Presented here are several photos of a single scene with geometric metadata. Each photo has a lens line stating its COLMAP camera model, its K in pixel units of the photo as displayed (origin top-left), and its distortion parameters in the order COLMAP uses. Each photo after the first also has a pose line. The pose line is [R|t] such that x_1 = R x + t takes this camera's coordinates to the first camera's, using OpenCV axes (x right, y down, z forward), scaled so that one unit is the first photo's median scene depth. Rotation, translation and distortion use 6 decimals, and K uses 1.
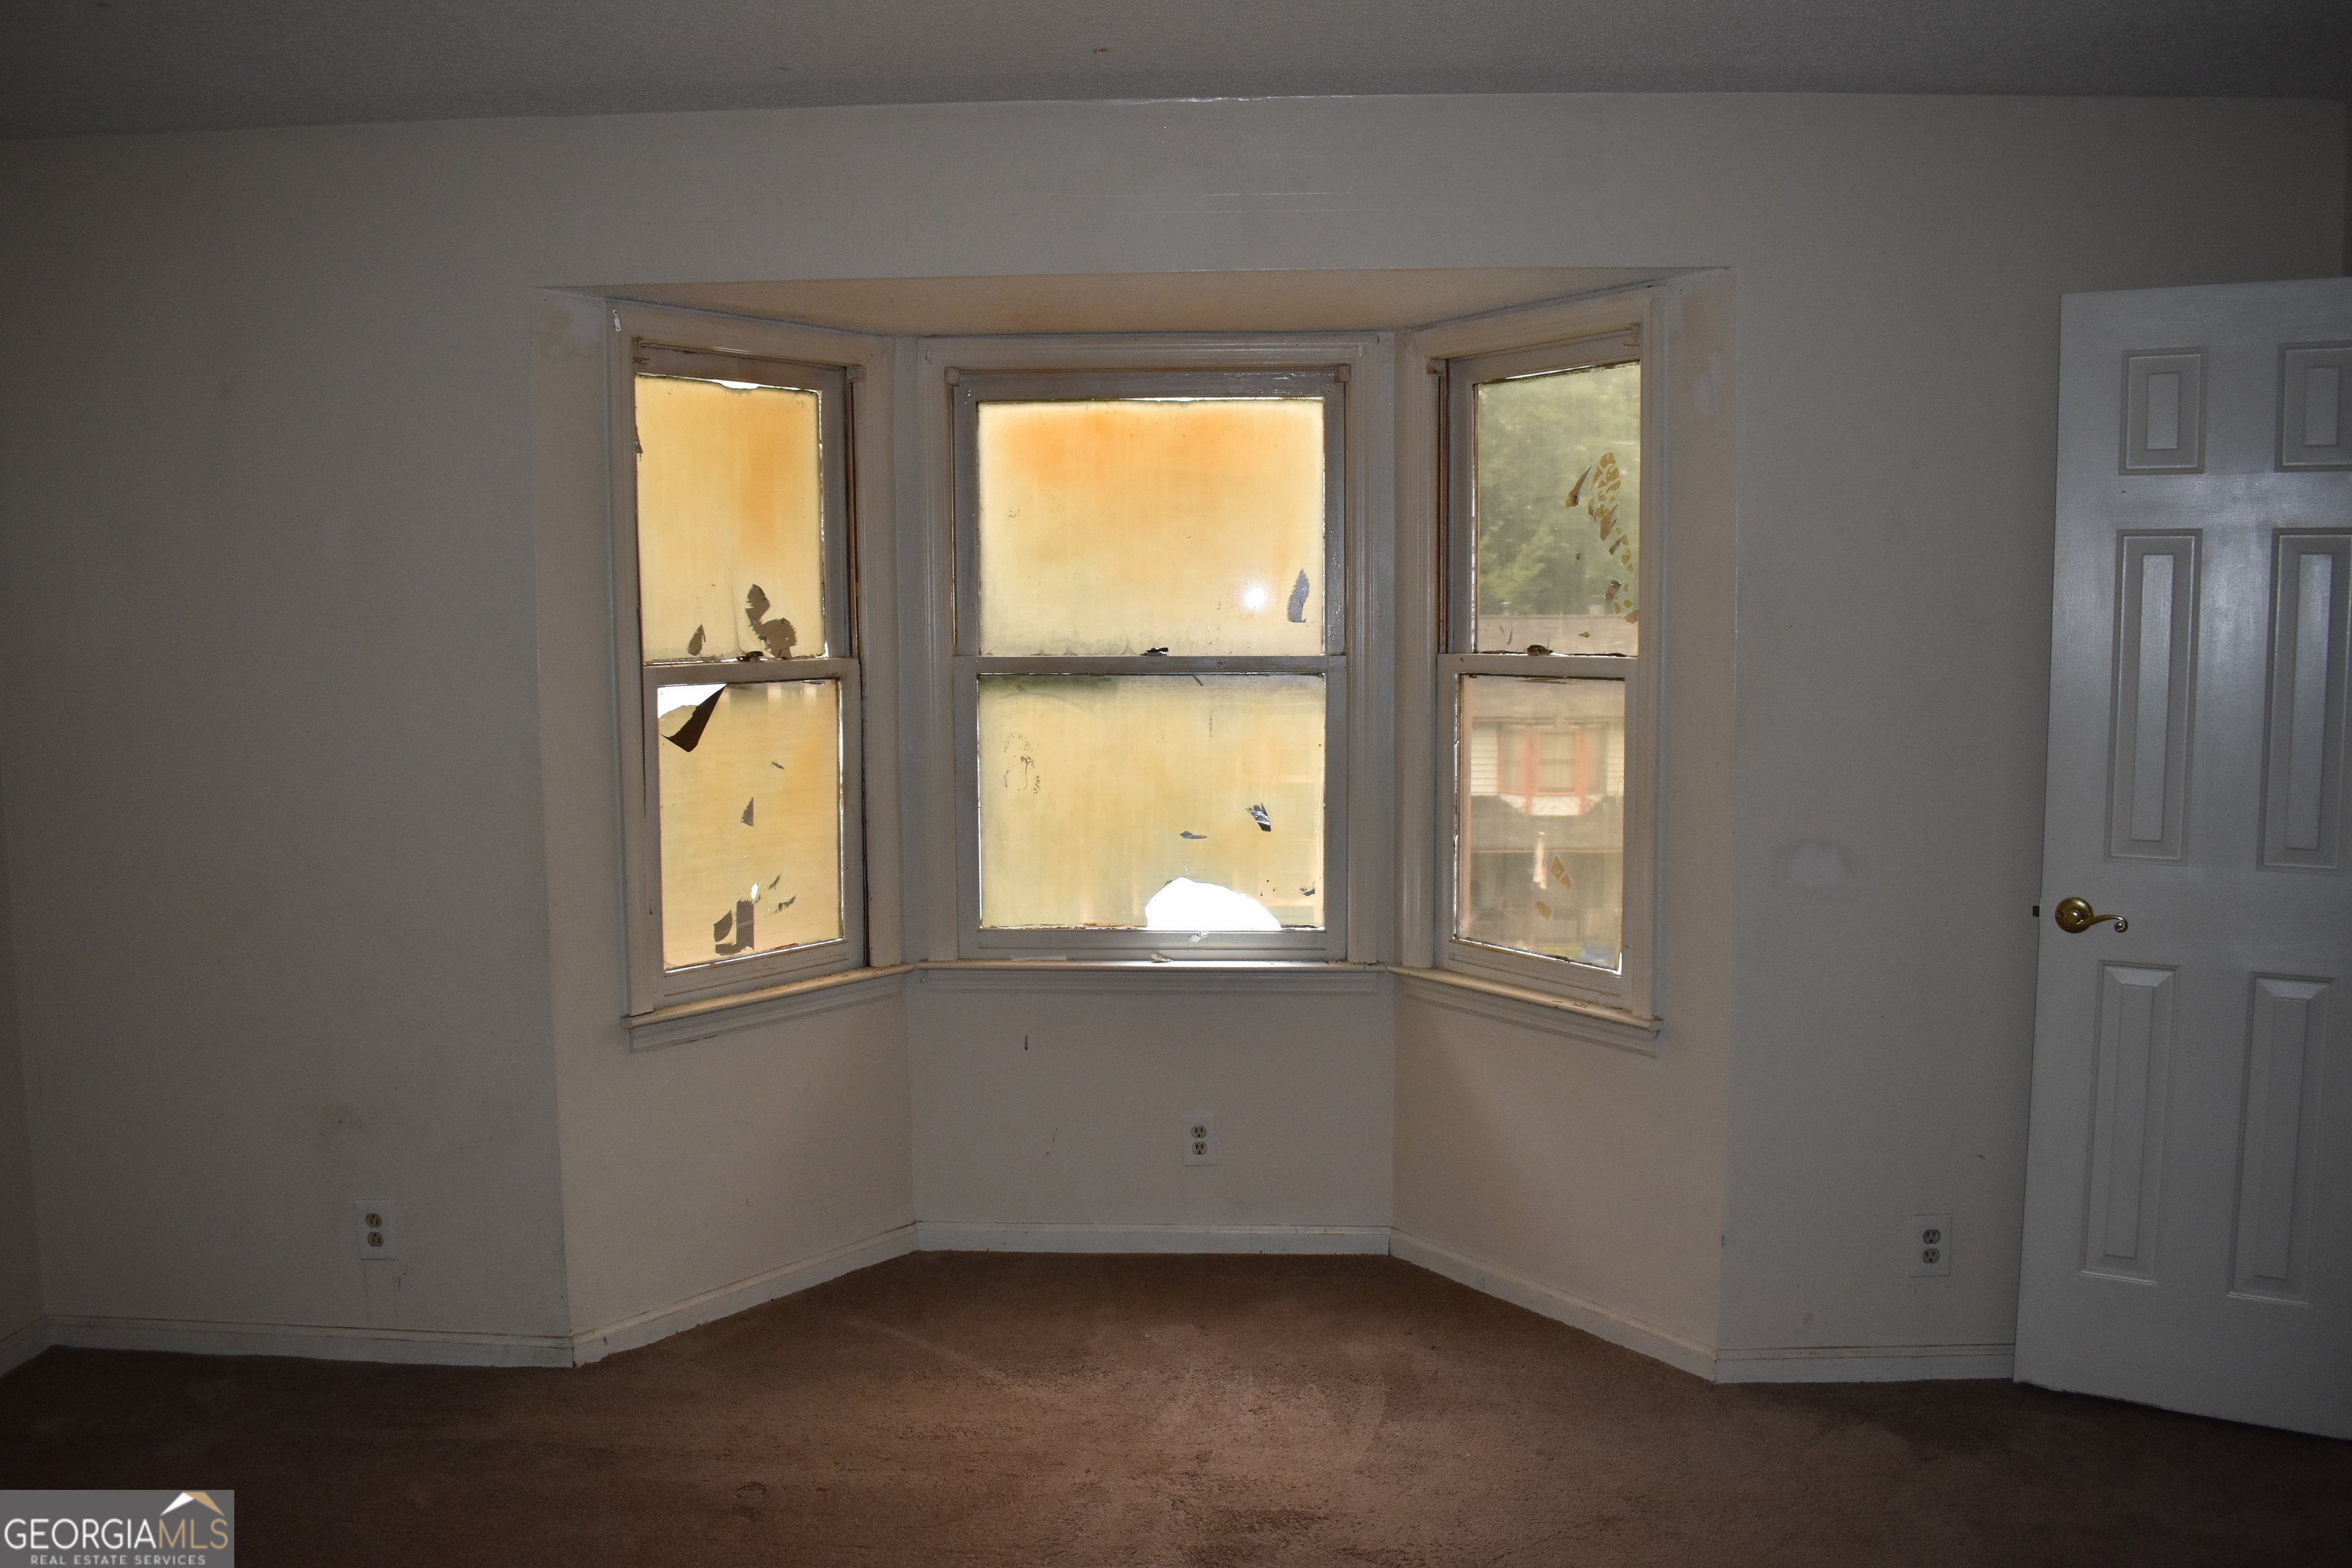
lens RADIAL K [[1830.8, 0, 1176.0], [0, 1830.8, 784.0], [0, 0, 1]] dist [-0.098427, 0.018362]
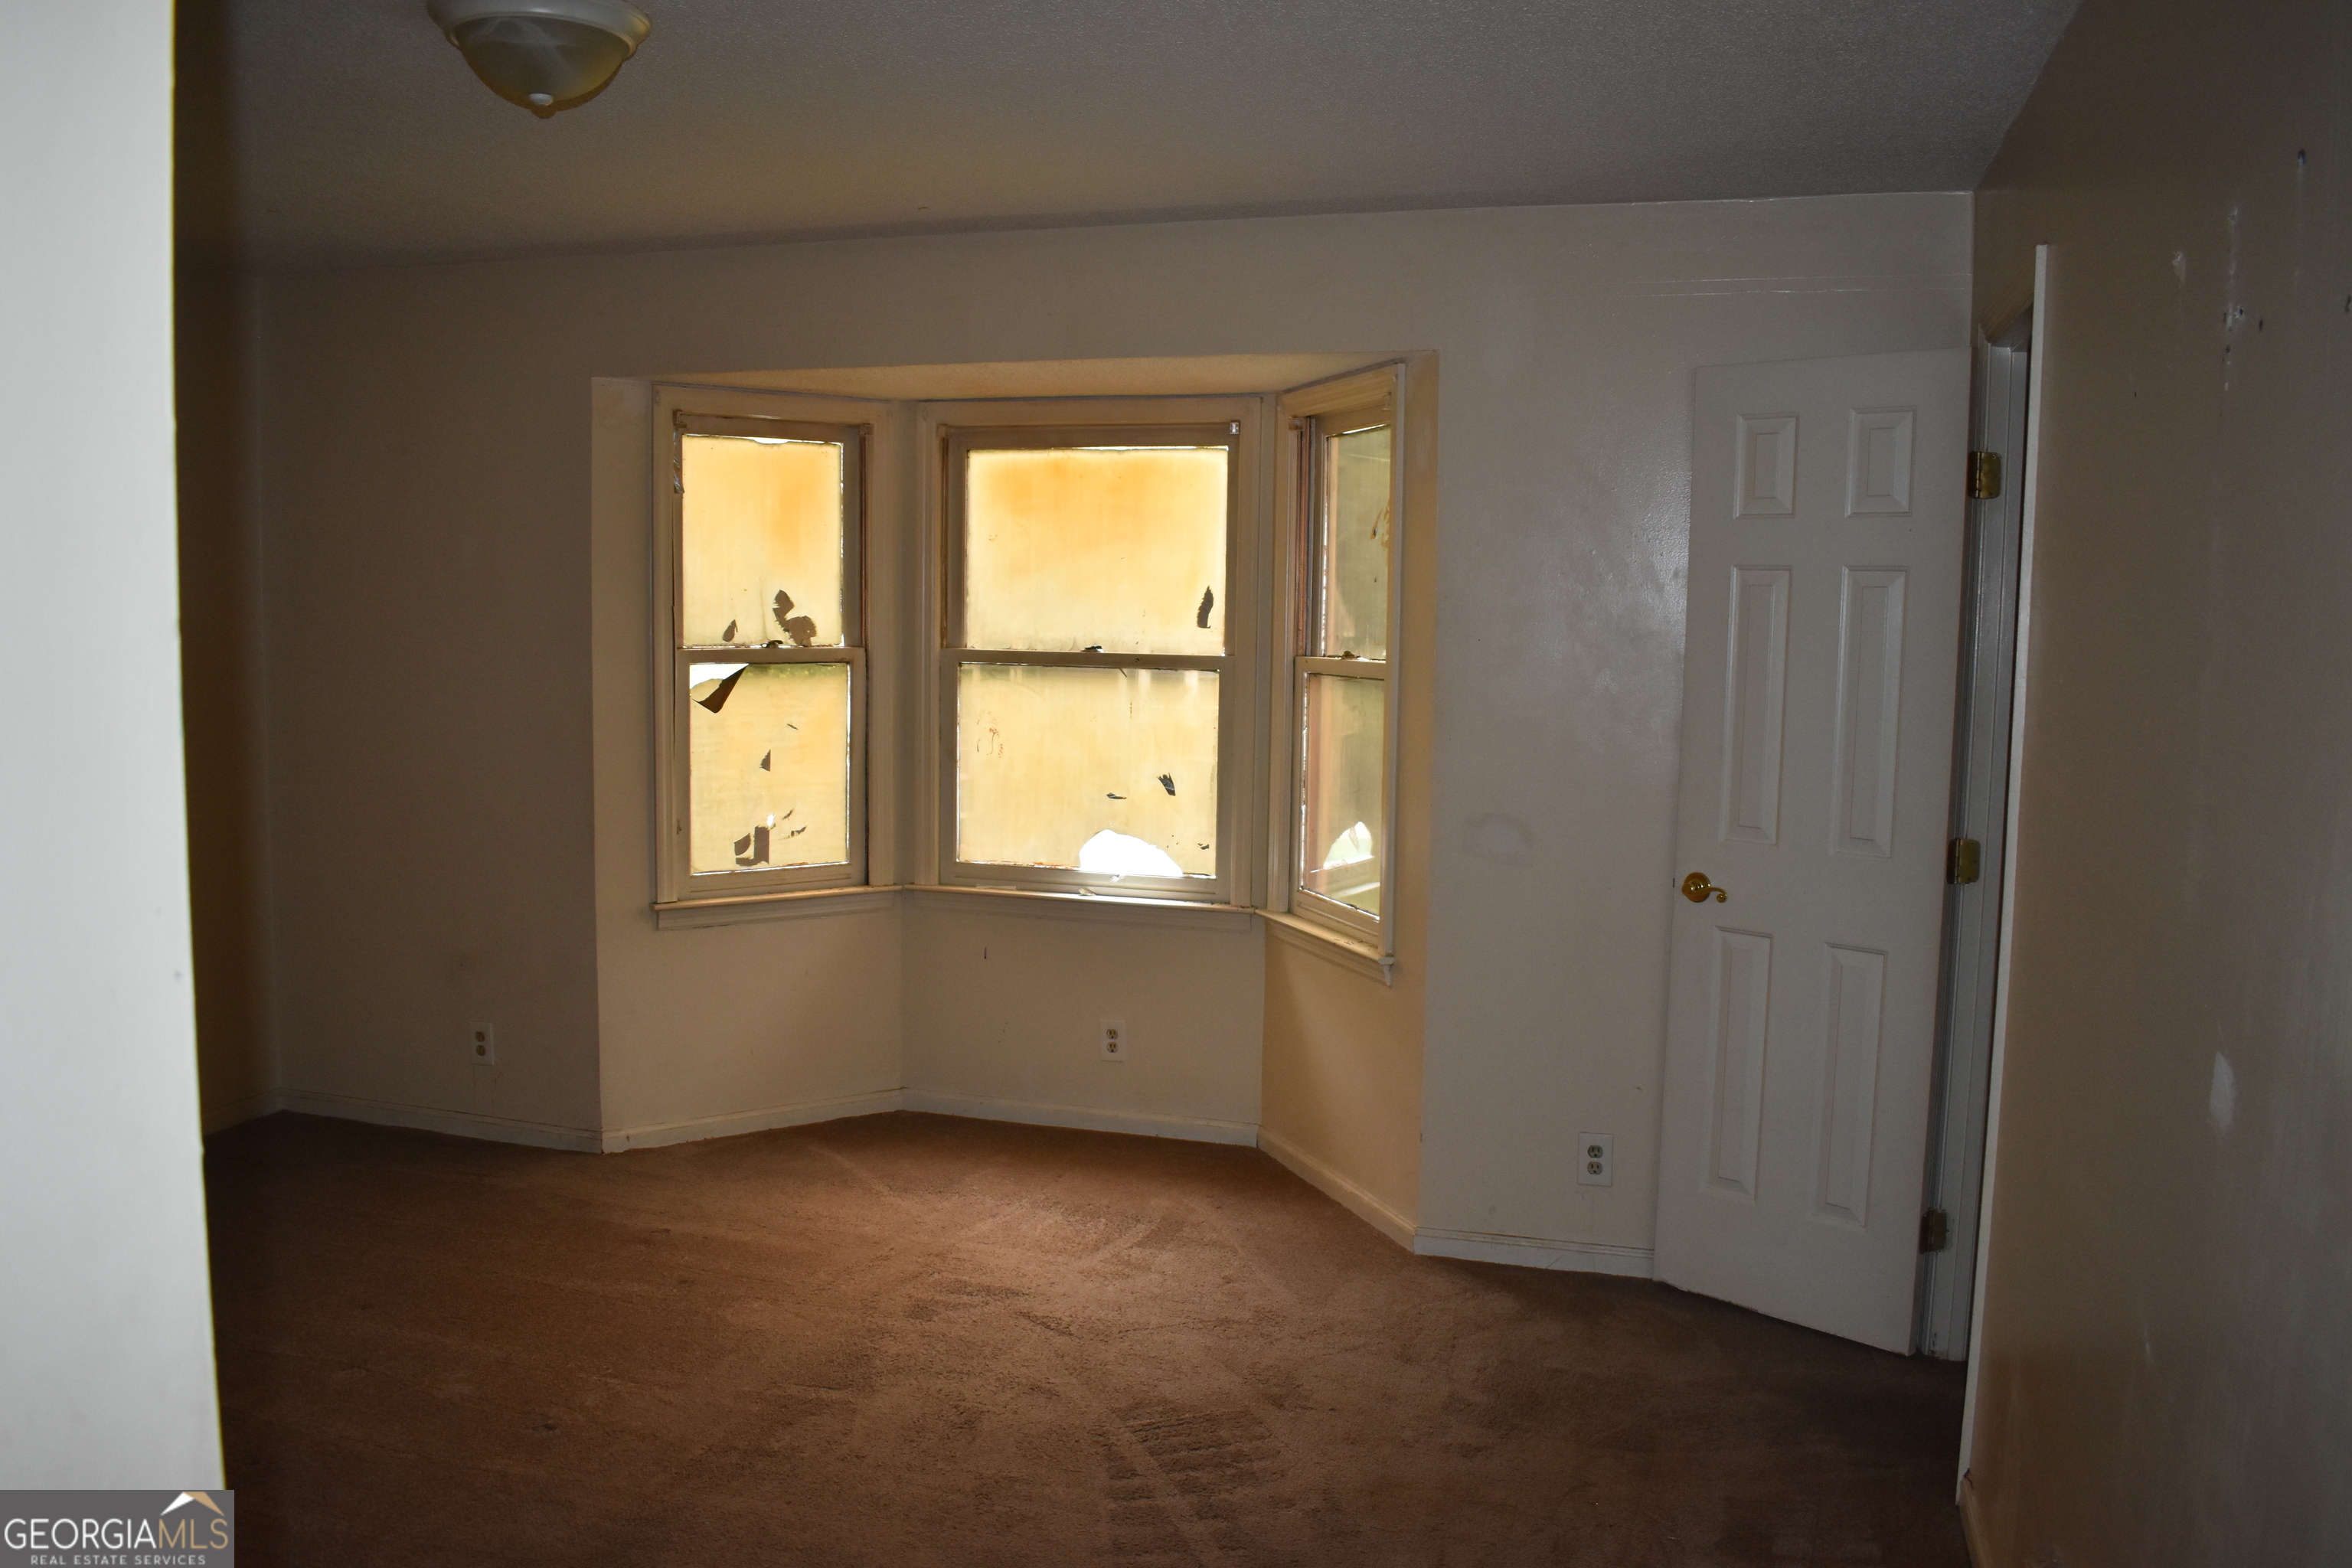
lens RADIAL K [[1830.8, 0, 1176.0], [0, 1830.8, 784.0], [0, 0, 1]] dist [-0.098427, 0.018362]
pose [[0.967195, 0.045460, -0.249933, 0.382979], [-0.045081, 0.998957, 0.007246, 0.009228], [0.250002, 0.004259, 0.968236, -0.214107]]
